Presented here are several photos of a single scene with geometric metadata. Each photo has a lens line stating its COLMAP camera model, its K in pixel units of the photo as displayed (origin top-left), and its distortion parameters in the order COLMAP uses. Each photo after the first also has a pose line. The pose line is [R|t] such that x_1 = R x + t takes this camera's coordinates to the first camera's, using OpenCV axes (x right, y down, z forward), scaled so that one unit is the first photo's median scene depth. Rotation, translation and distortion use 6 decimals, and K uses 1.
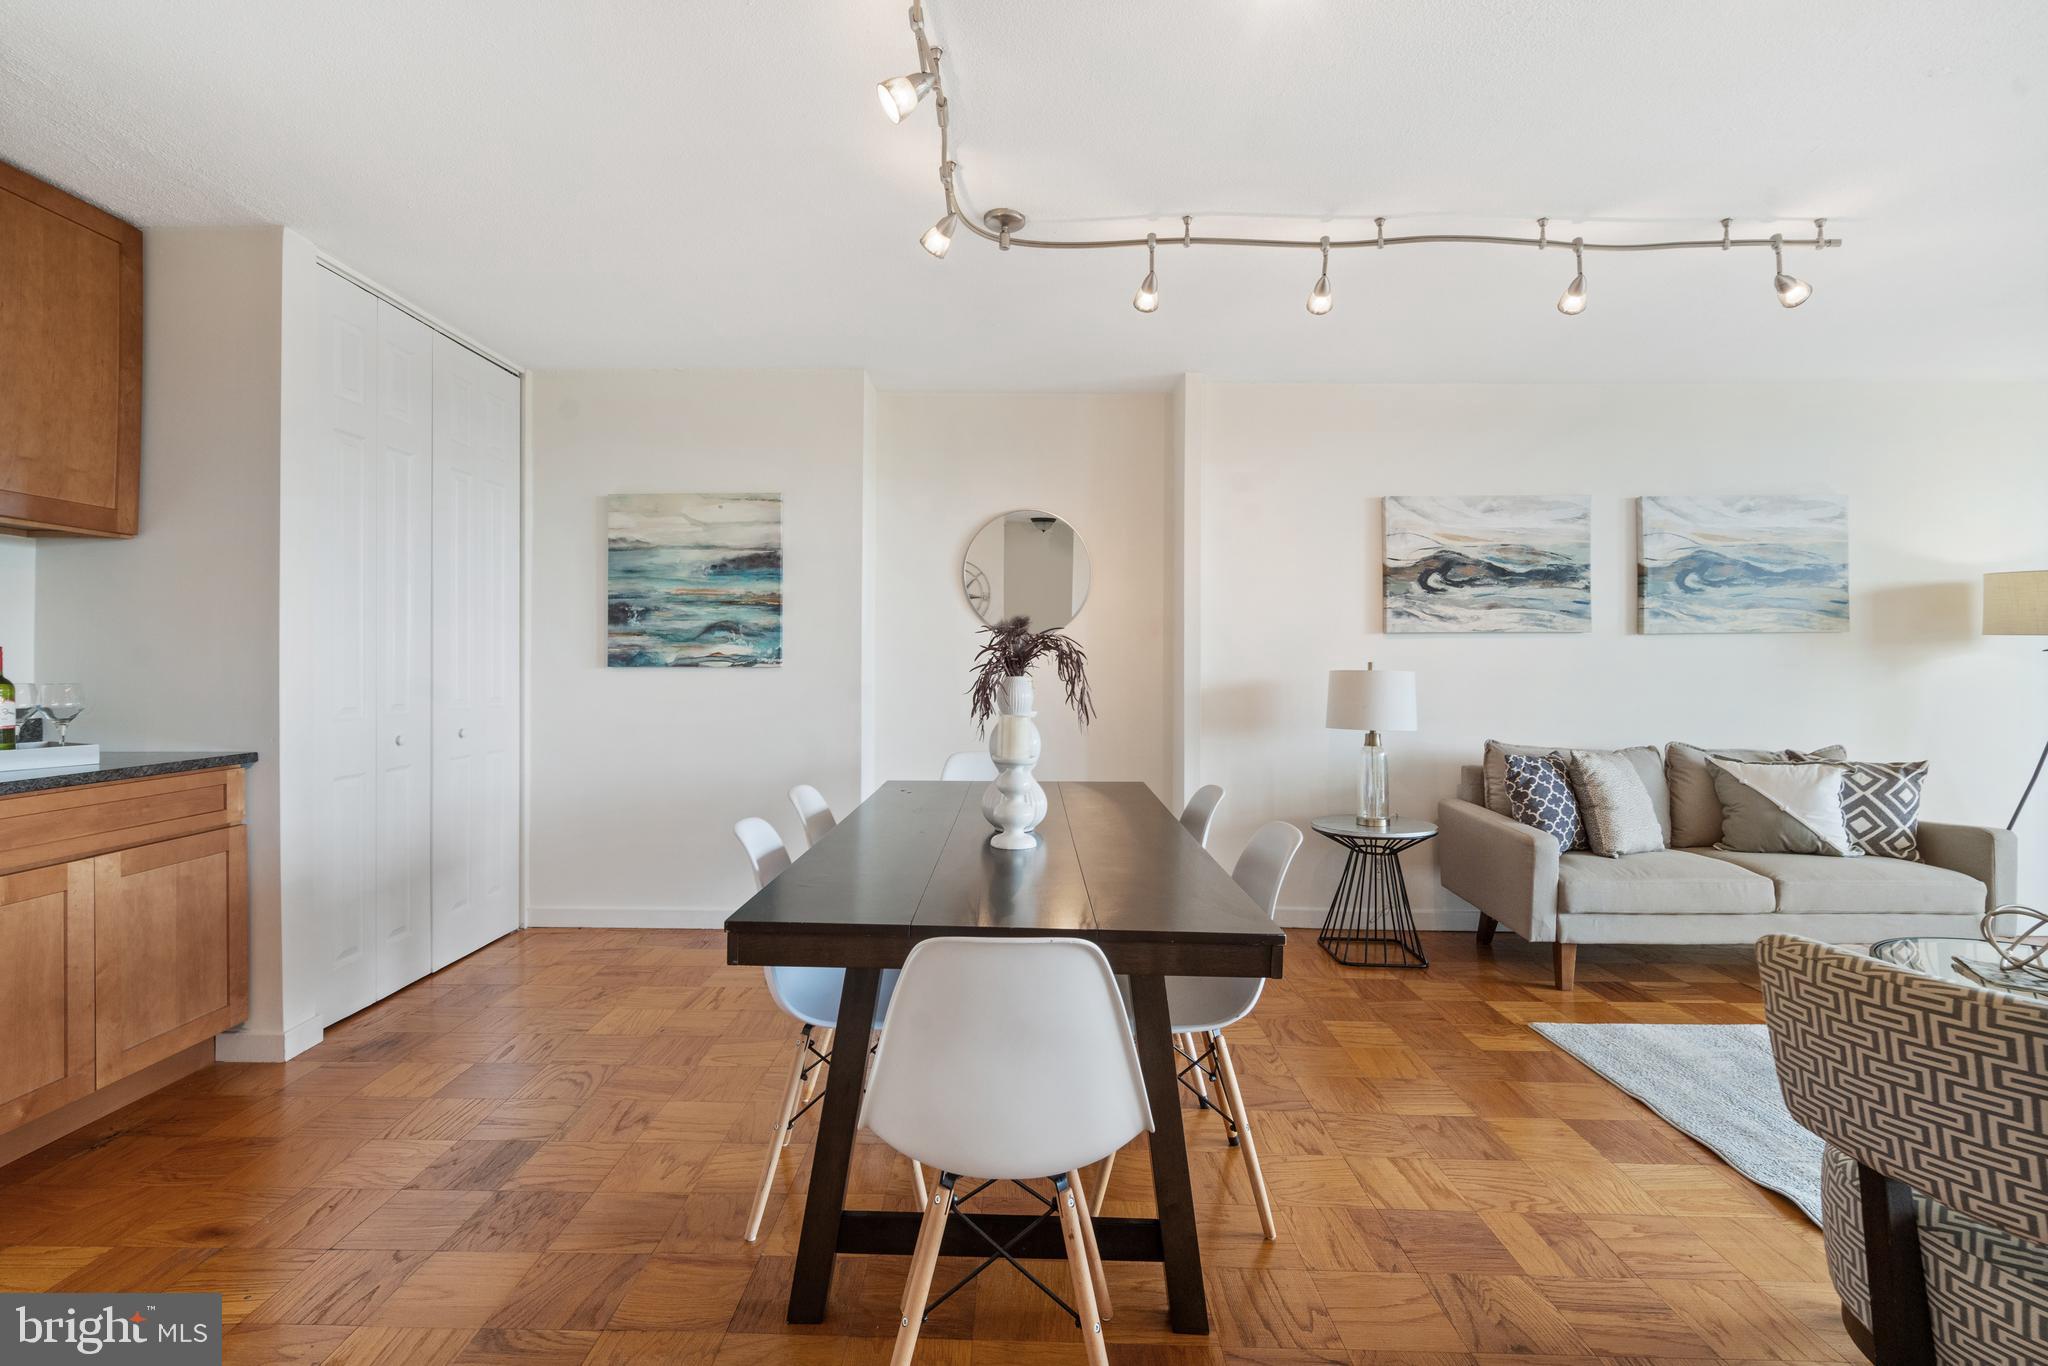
lens RADIAL K [[941.6, 0, 1021.1], [0, 941.6, 670.1], [0, 0, 1]] dist [0.011523, 0.001076]
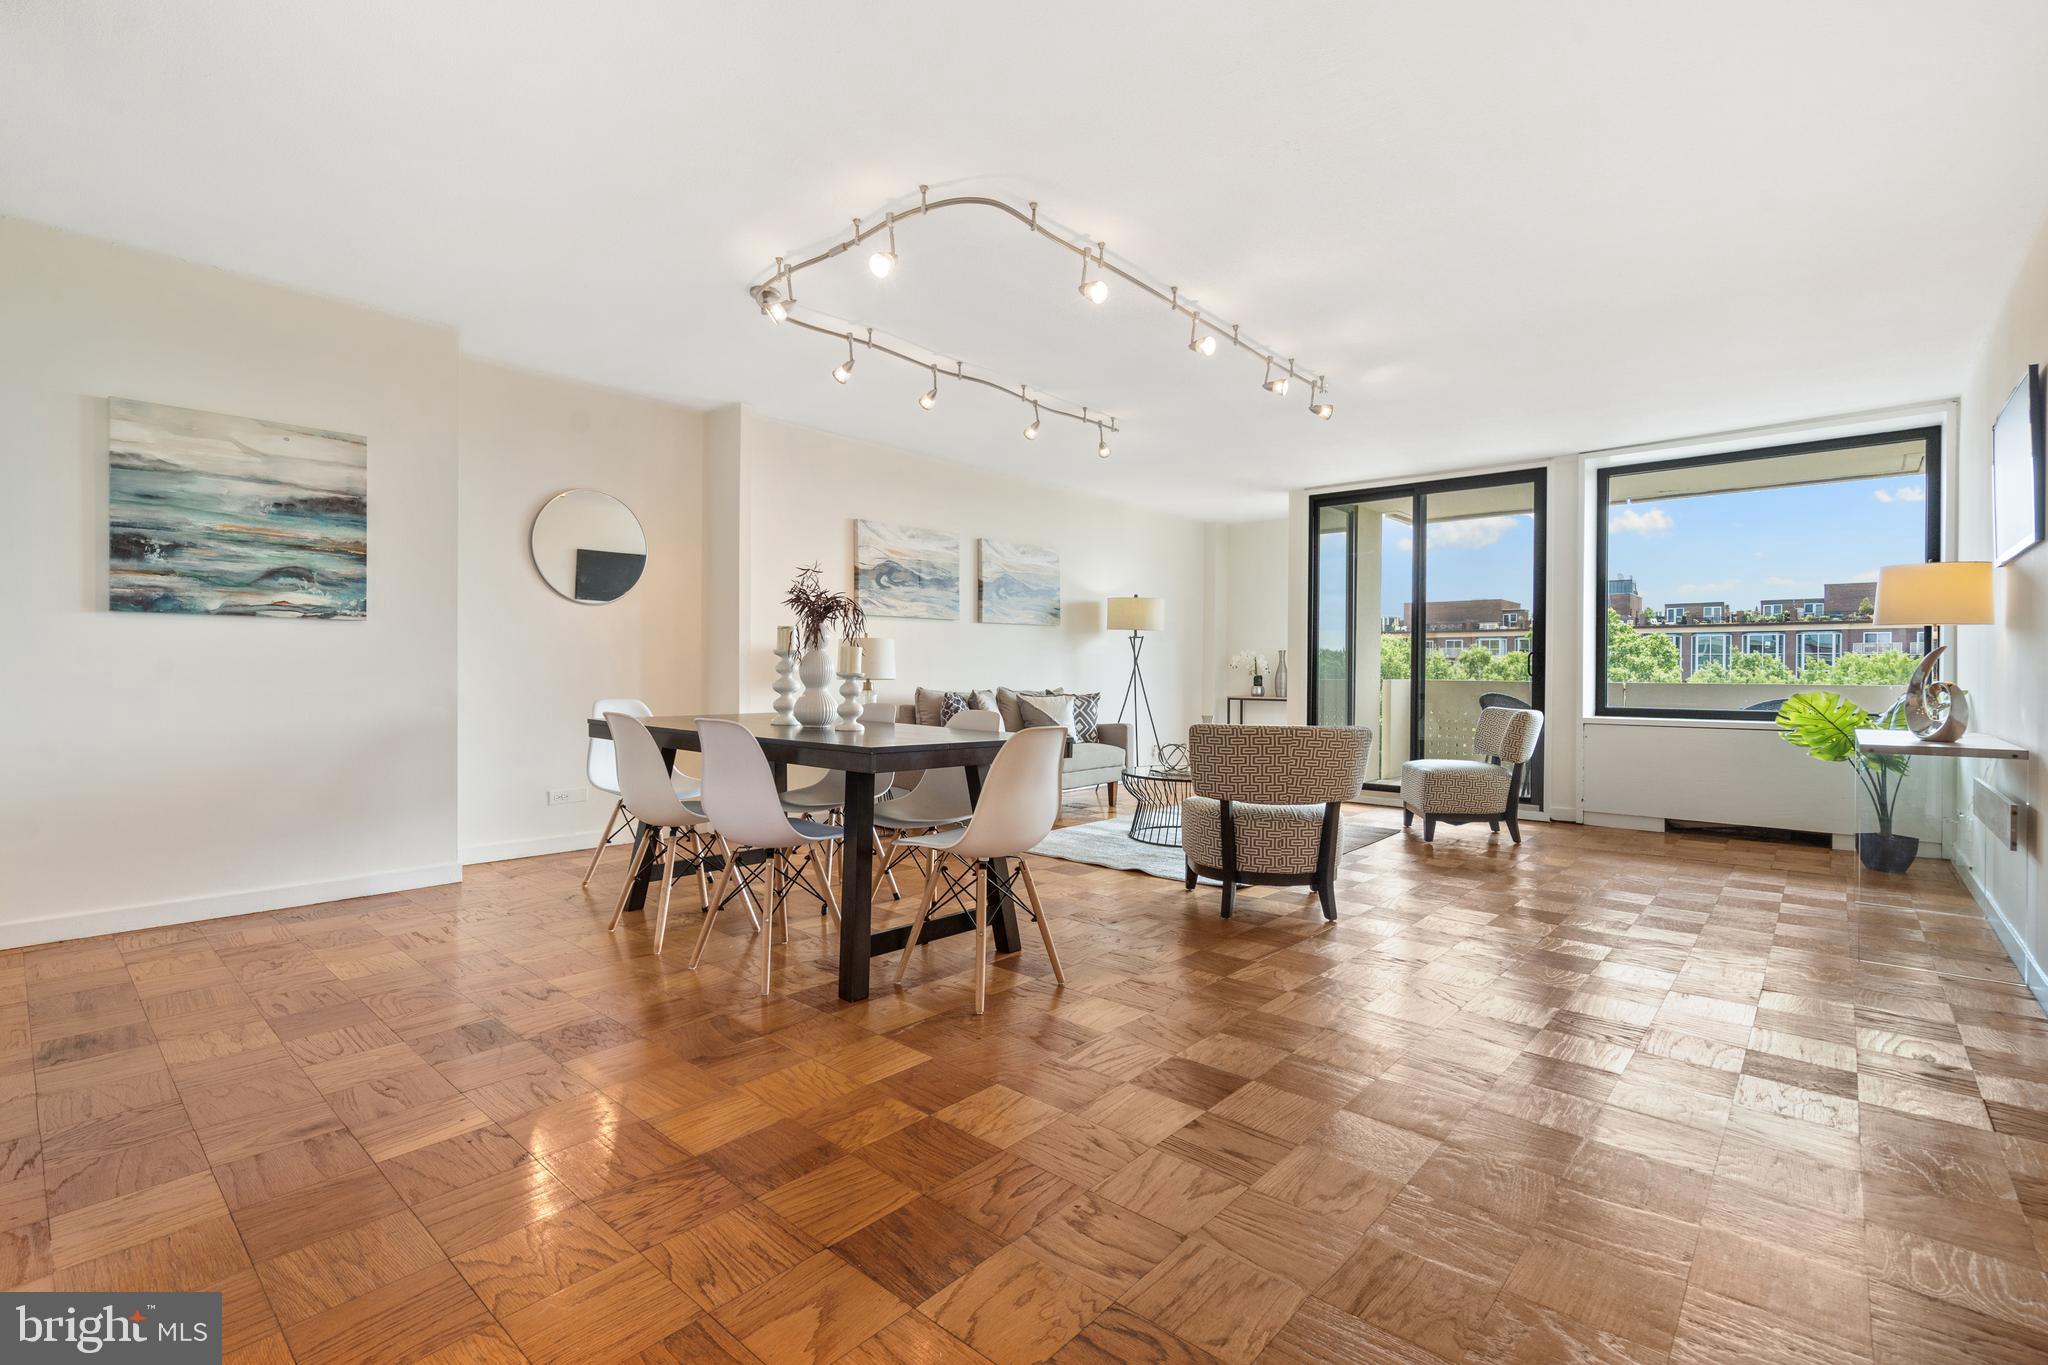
lens RADIAL K [[941.6, 0, 1019.2], [0, 941.6, 678.8], [0, 0, 1]] dist [0.011523, 0.001076]
pose [[0.656873, -0.005447, 0.753982, -0.542547], [0.000059, 0.999974, 0.007173, 0.048775], [-0.754001, -0.004667, 0.656856, -0.120654]]
